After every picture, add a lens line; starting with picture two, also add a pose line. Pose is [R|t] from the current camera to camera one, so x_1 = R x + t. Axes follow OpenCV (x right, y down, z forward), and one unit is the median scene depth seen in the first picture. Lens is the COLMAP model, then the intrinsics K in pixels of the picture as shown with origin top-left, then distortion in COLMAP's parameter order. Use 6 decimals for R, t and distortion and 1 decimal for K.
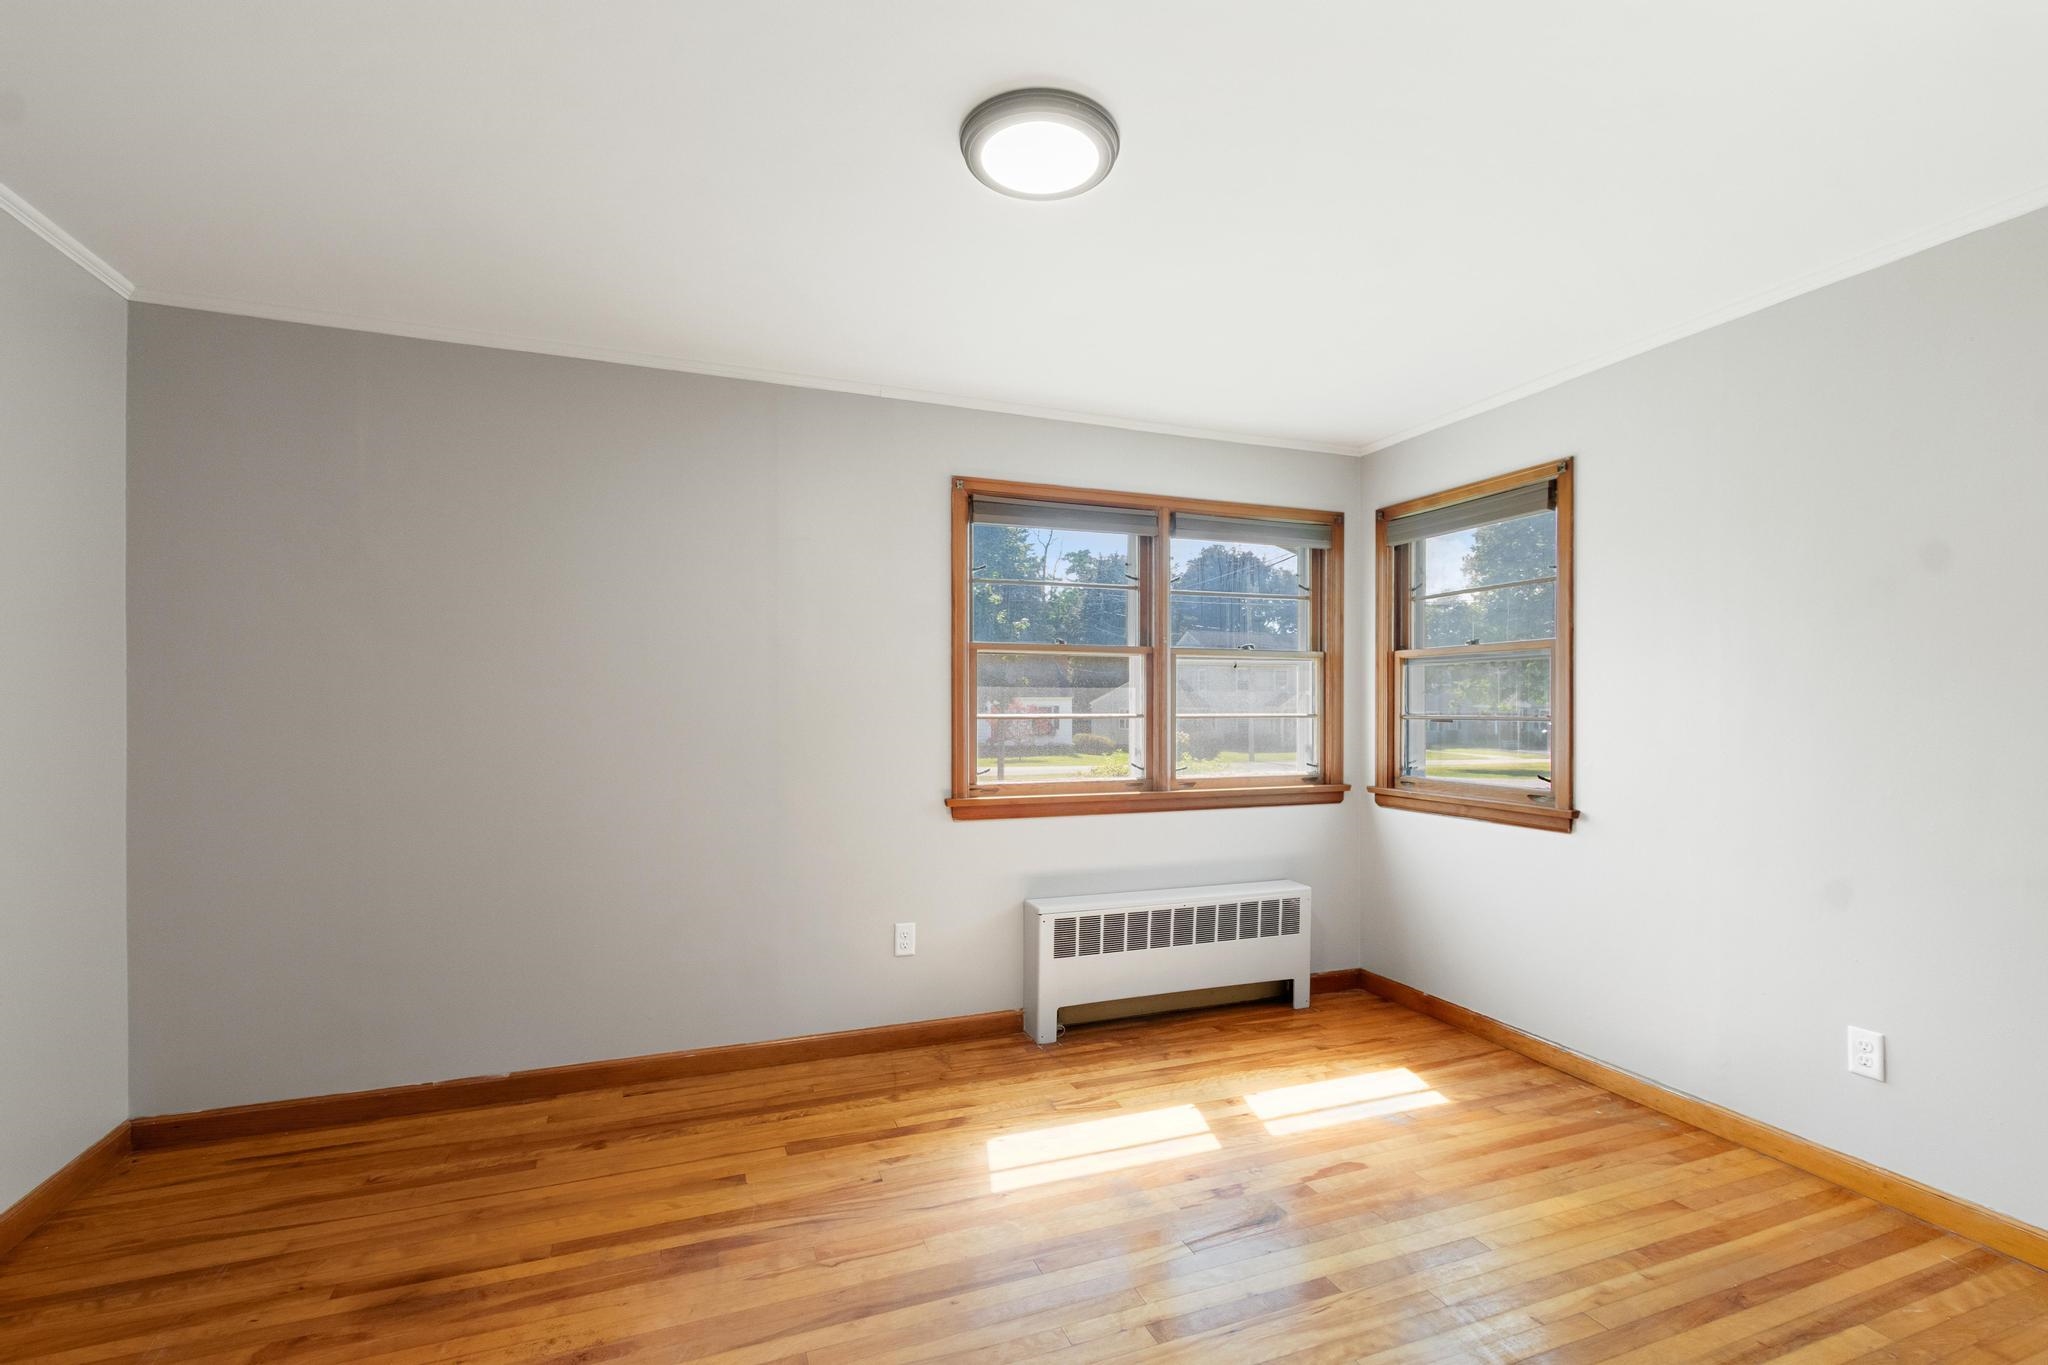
lens RADIAL K [[906.3, 0, 1032.3], [0, 906.3, 691.2], [0, 0, 1]] dist [0.005043, -0.003430]
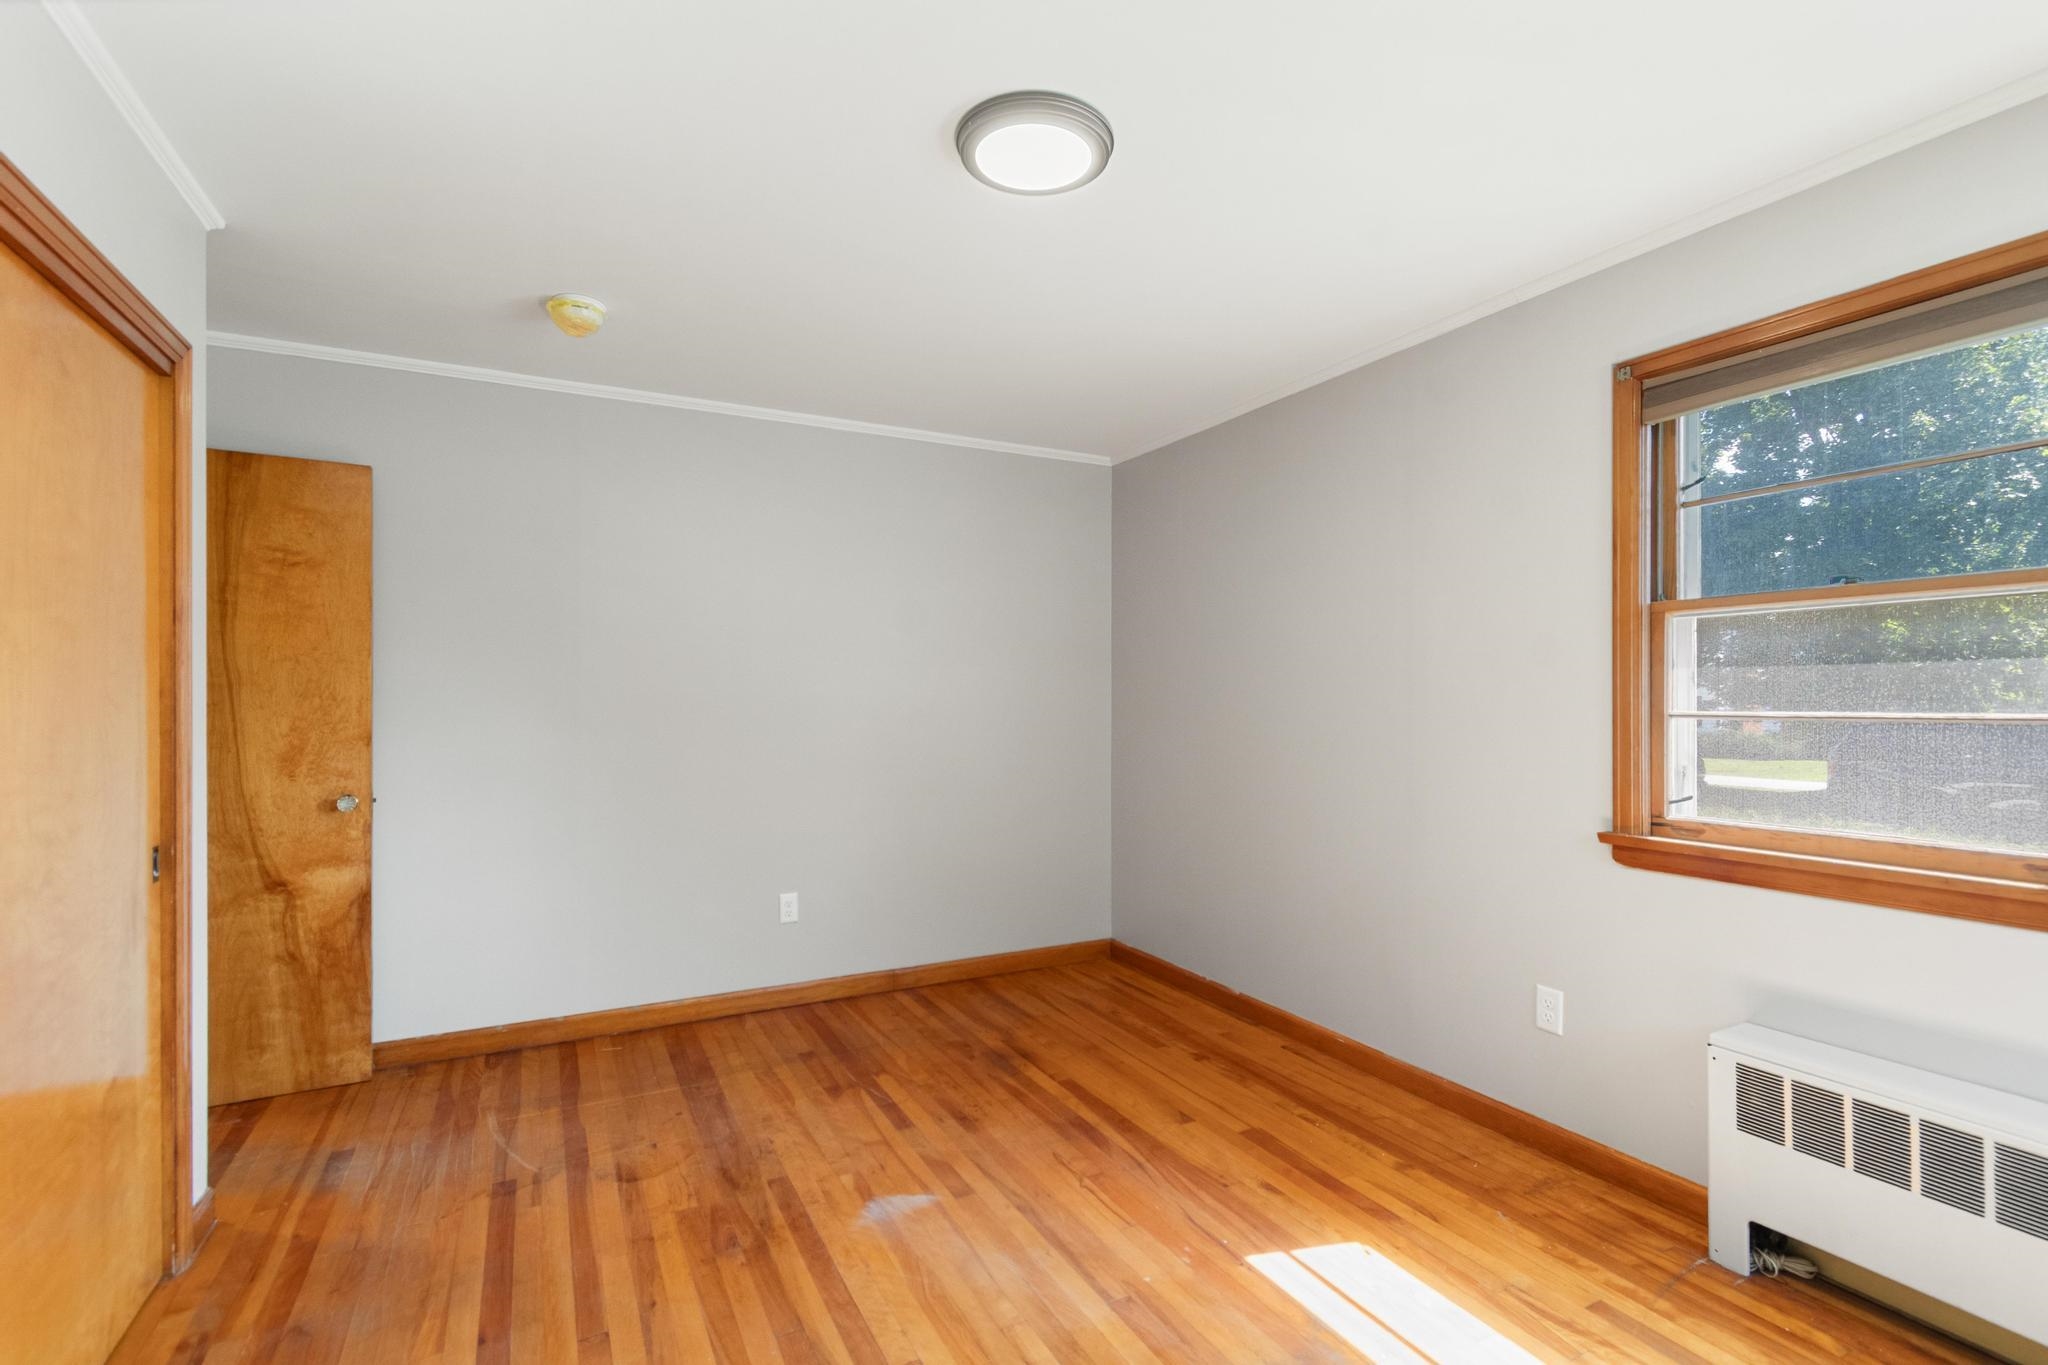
lens RADIAL K [[906.3, 0, 1033.7], [0, 906.3, 701.4], [0, 0, 1]] dist [0.005043, -0.003430]
pose [[0.138641, -0.004256, -0.990333, 0.585711], [0.009132, 0.999954, -0.003019, 0.018088], [0.990301, -0.008625, 0.138674, 0.511359]]
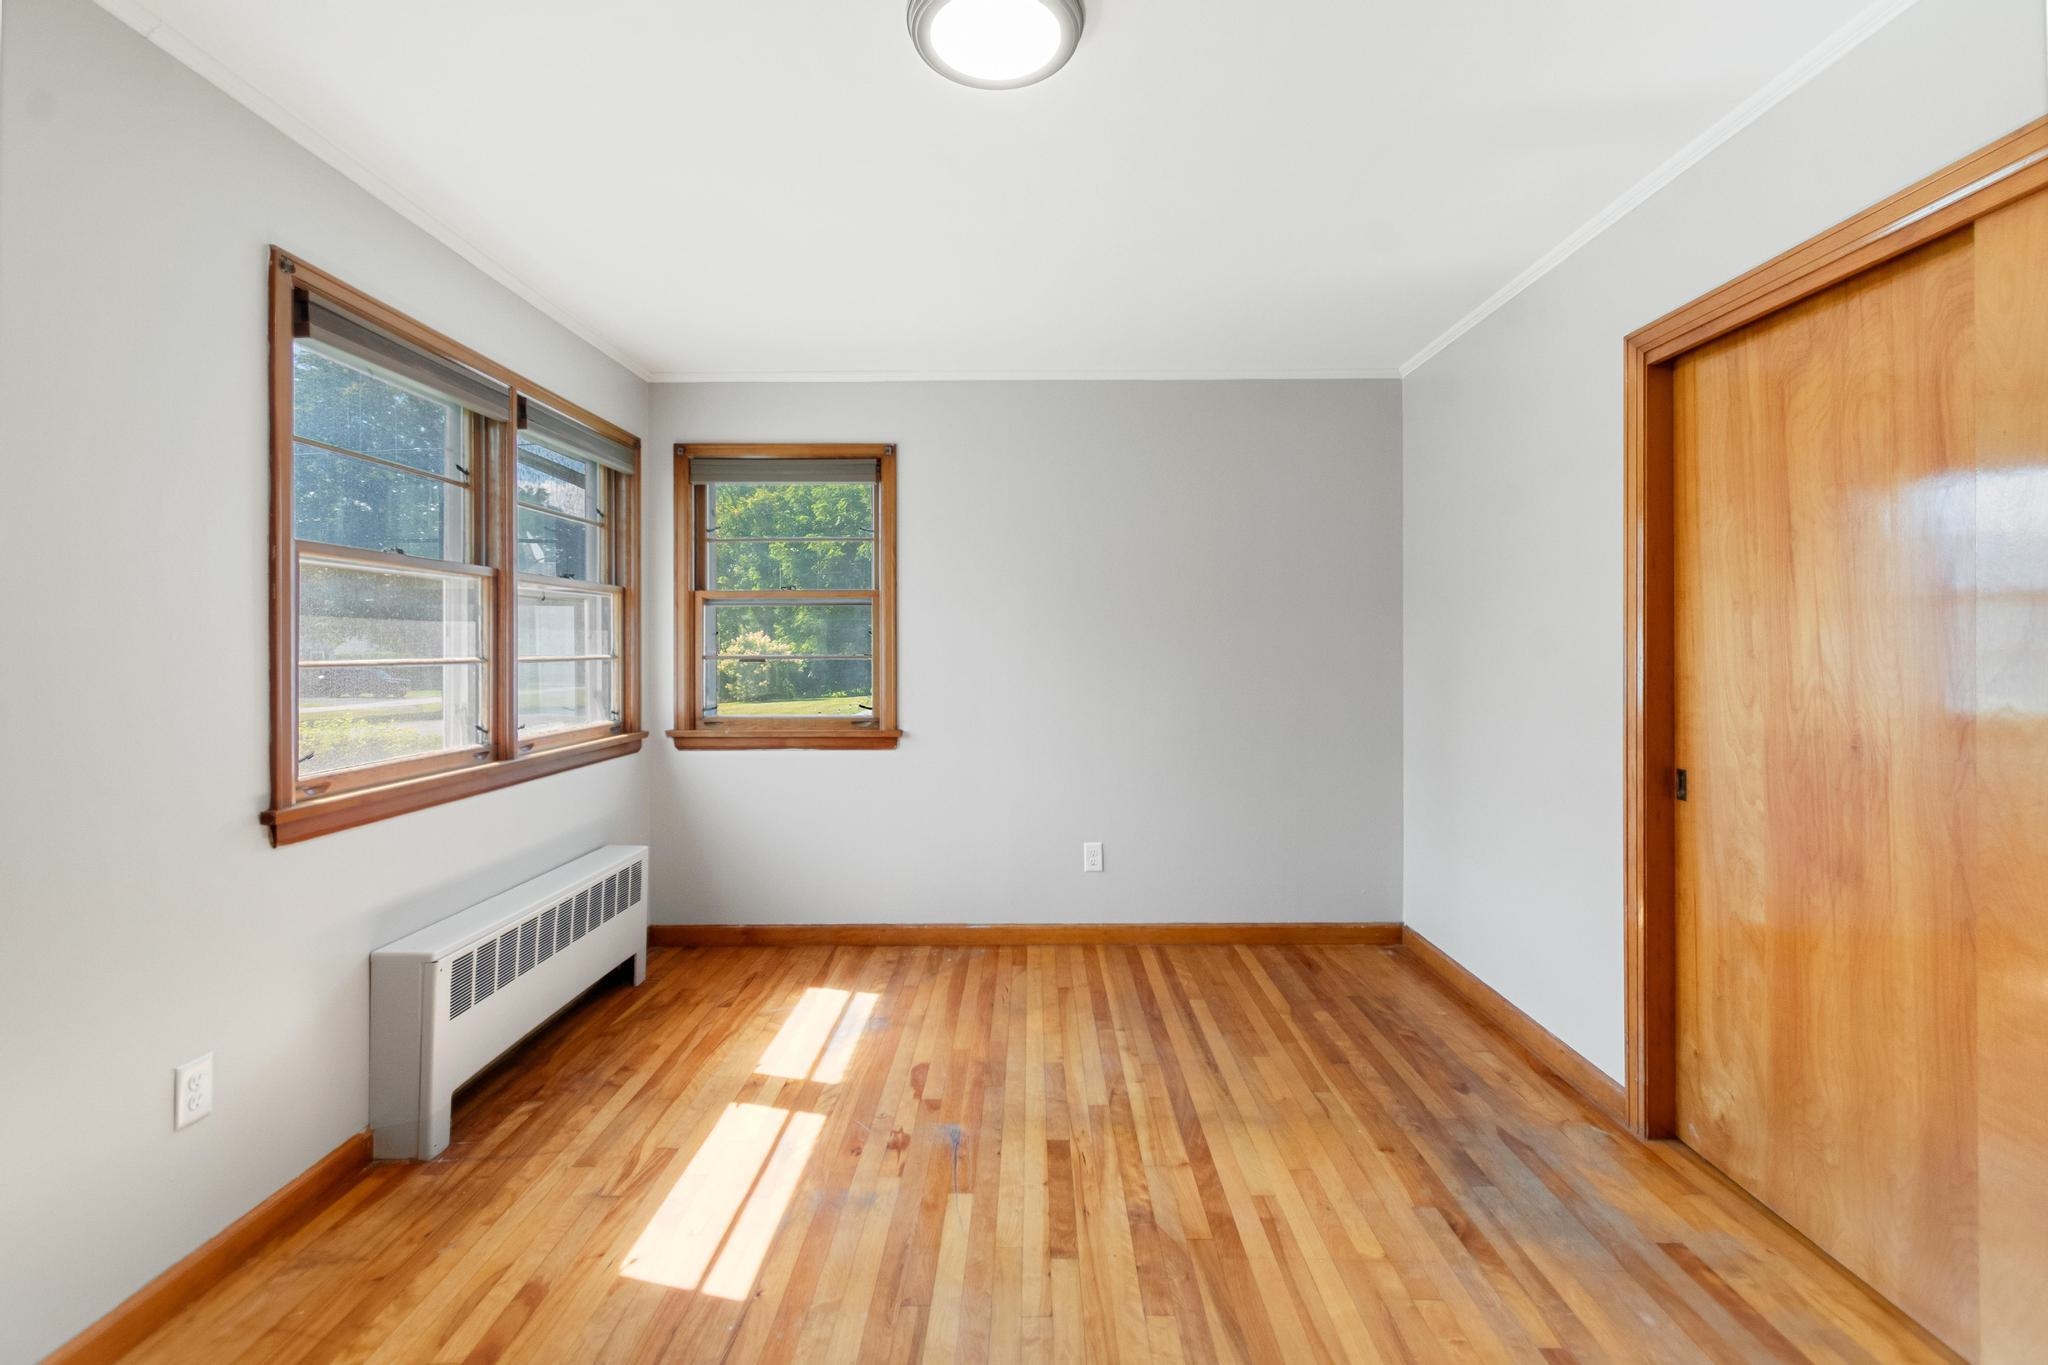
lens RADIAL K [[906.3, 0, 1021.2], [0, 906.3, 625.4], [0, 0, 1]] dist [0.005043, -0.003430]
pose [[0.373254, 0.019126, 0.927532, -0.486417], [-0.009925, 0.999813, -0.016623, 0.008148], [-0.927676, -0.003002, 0.373374, 0.382768]]
